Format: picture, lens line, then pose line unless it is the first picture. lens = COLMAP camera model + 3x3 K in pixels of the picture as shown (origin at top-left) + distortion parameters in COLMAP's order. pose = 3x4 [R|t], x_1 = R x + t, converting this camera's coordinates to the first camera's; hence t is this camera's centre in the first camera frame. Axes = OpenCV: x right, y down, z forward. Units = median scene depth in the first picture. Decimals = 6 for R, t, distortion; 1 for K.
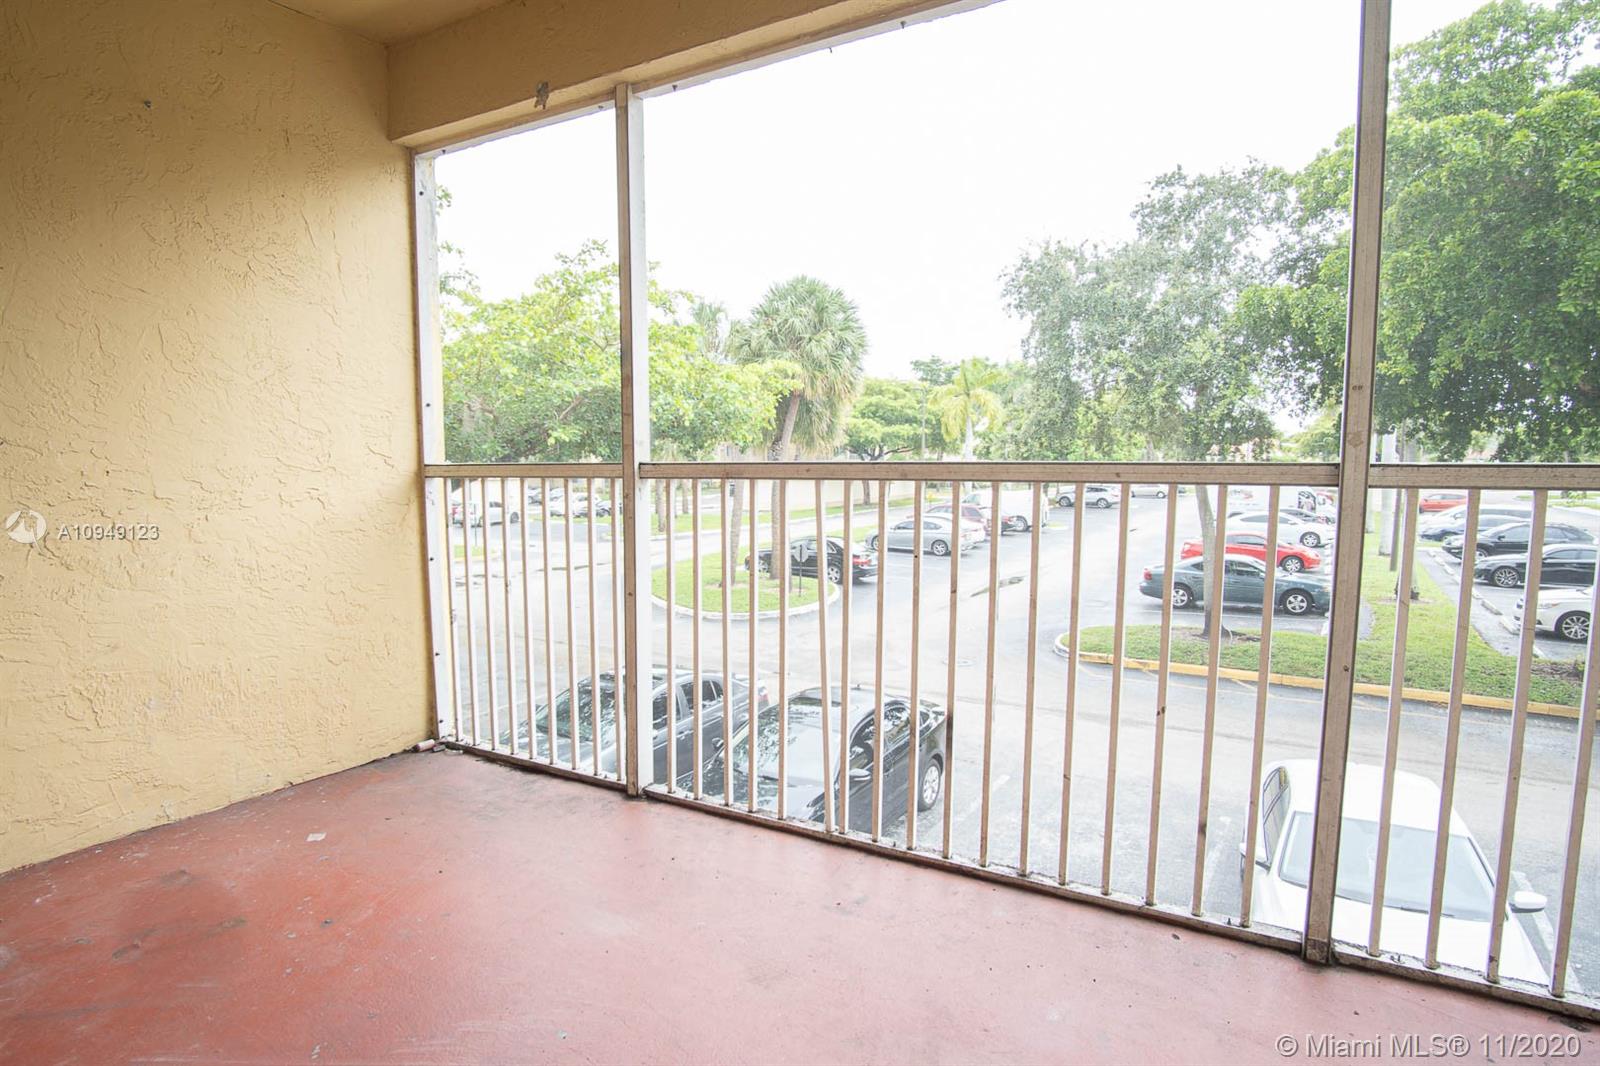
lens RADIAL K [[901.2, 0, 765.1], [0, 901.2, 541.8], [0, 0, 1]] dist [-0.030174, 0.009393]
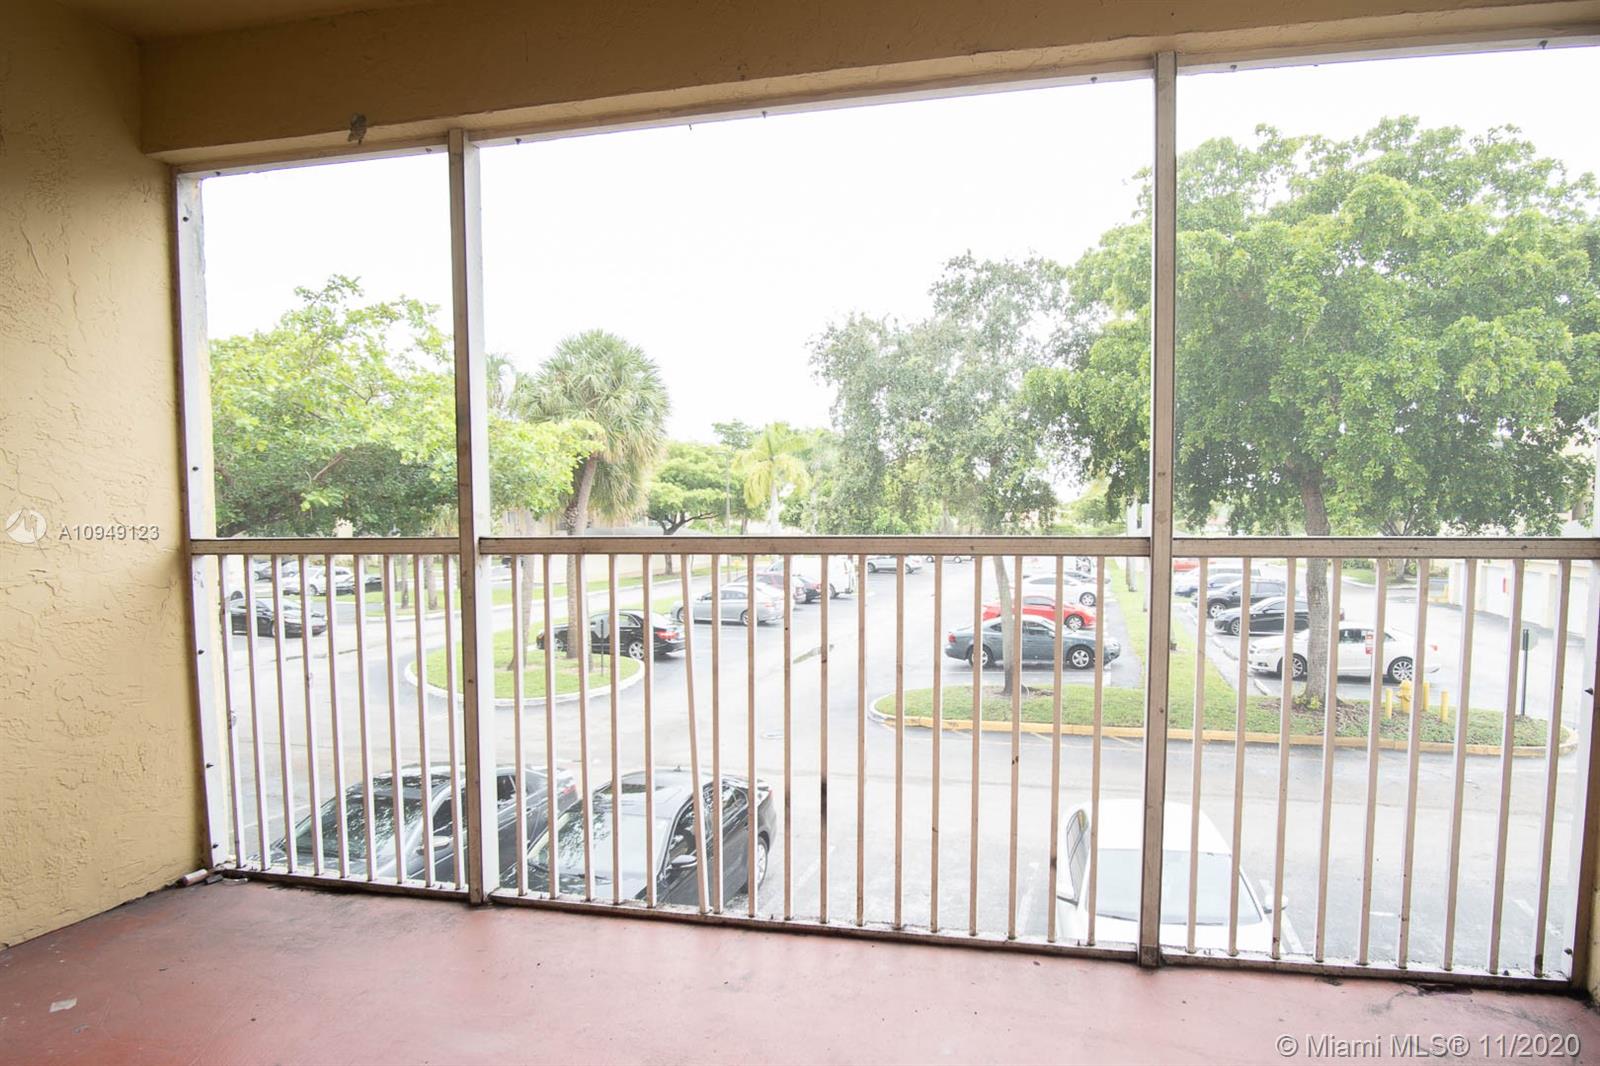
lens RADIAL K [[945.8, 0, 884.8], [0, 945.8, 578.2], [0, 0, 1]] dist [-0.026004, 0.005230]
pose [[0.942200, -0.018699, 0.334530, -0.018918], [0.030646, 0.999066, -0.030469, -0.001029], [-0.333647, 0.038960, 0.941893, -0.010938]]
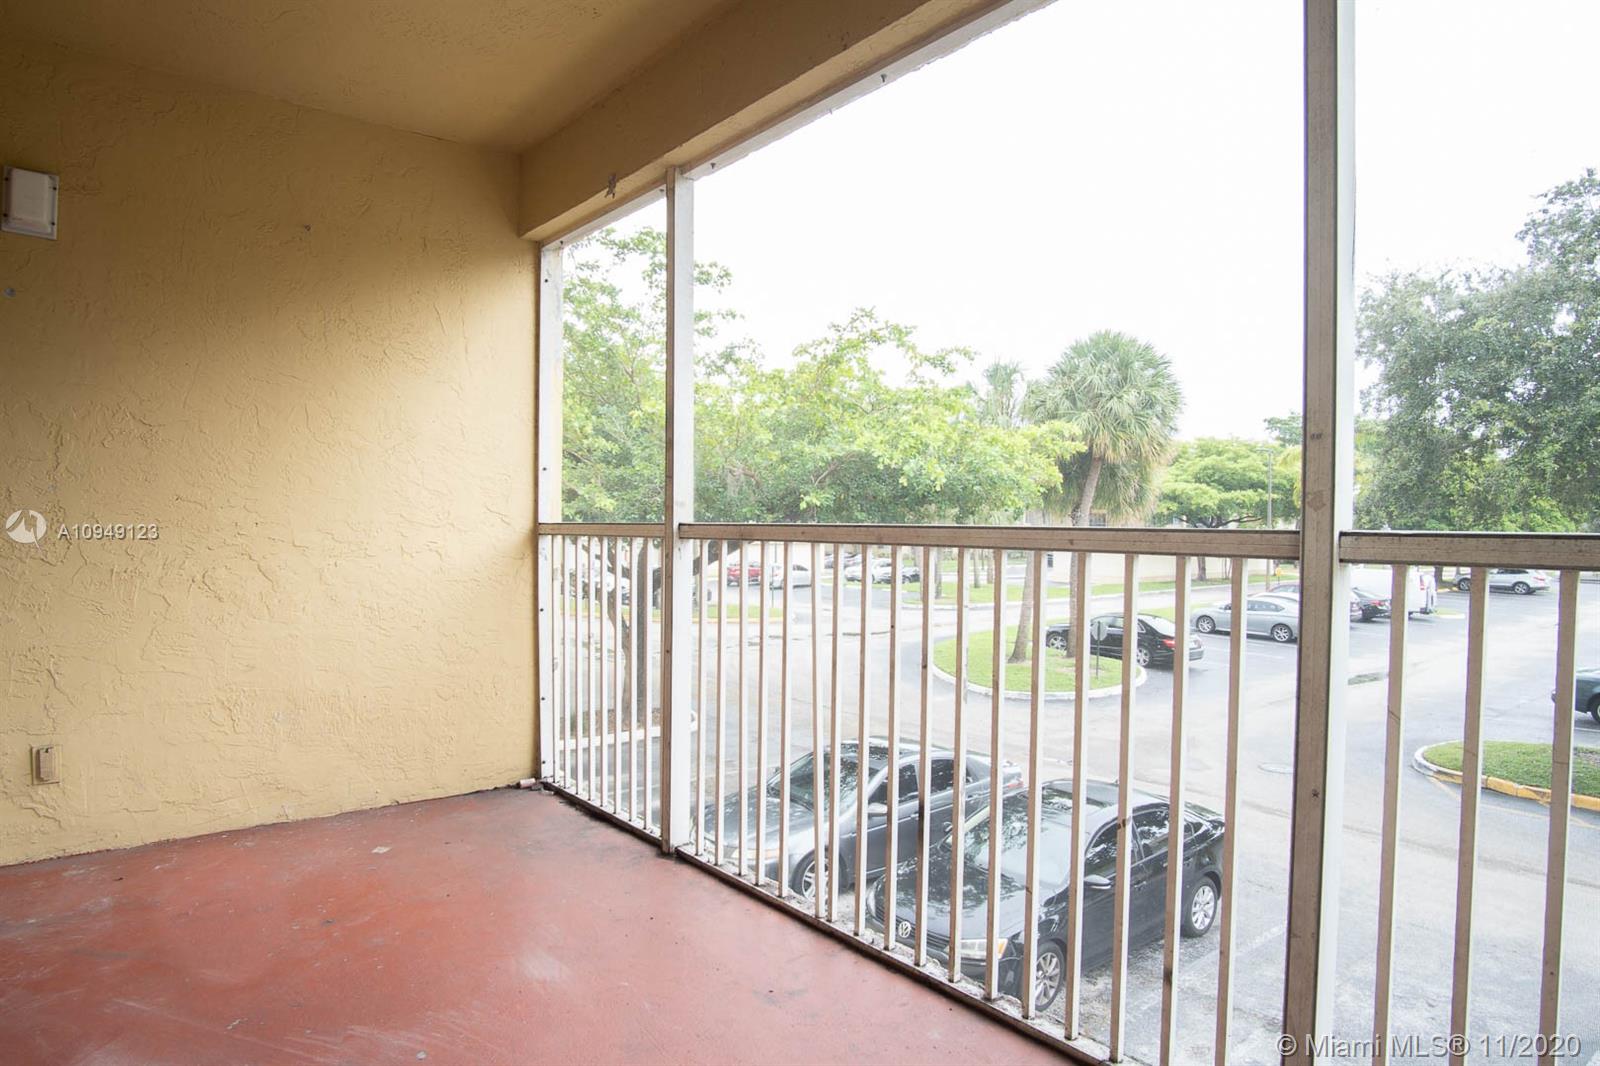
lens RADIAL K [[926.4, 0, 767.8], [0, 926.4, 539.0], [0, 0, 1]] dist [-0.031145, 0.008342]
pose [[0.939360, 0.018975, -0.342408, 0.082748], [-0.045237, 0.996599, -0.068876, -0.000429], [0.339937, 0.080189, 0.937023, 0.012022]]
